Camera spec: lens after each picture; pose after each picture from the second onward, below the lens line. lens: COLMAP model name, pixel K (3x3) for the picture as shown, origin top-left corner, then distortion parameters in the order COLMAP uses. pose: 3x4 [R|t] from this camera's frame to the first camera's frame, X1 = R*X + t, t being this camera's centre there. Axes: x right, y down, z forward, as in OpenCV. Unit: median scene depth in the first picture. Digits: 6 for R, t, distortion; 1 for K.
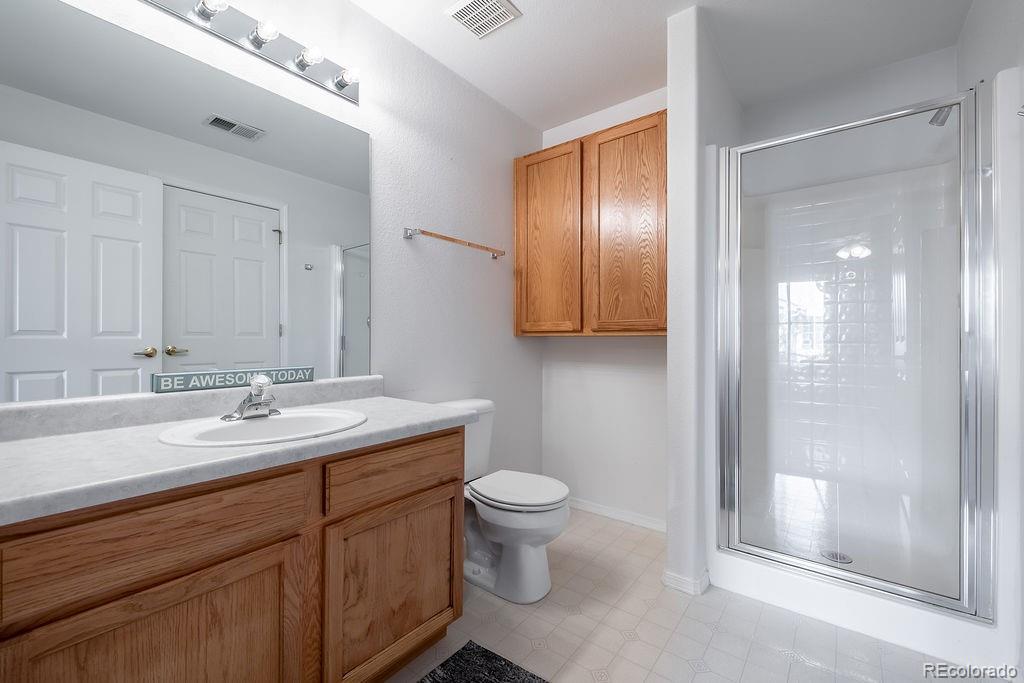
lens RADIAL K [[434.0, 0, 507.7], [0, 434.0, 340.1], [0, 0, 1]] dist [0.003211, -0.000545]
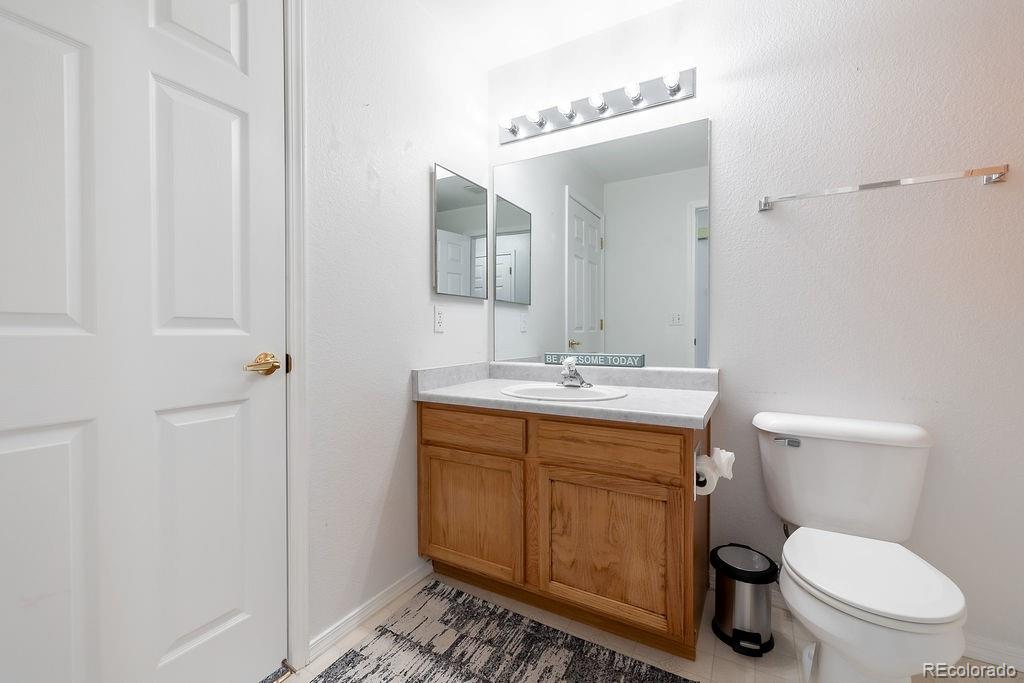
lens RADIAL K [[434.0, 0, 506.7], [0, 434.0, 338.2], [0, 0, 1]] dist [0.003211, -0.000545]
pose [[0.144294, 0.010945, -0.989474, 0.833073], [0.001851, 0.999934, 0.011331, 0.002154], [0.989533, -0.003466, 0.144264, 0.598140]]
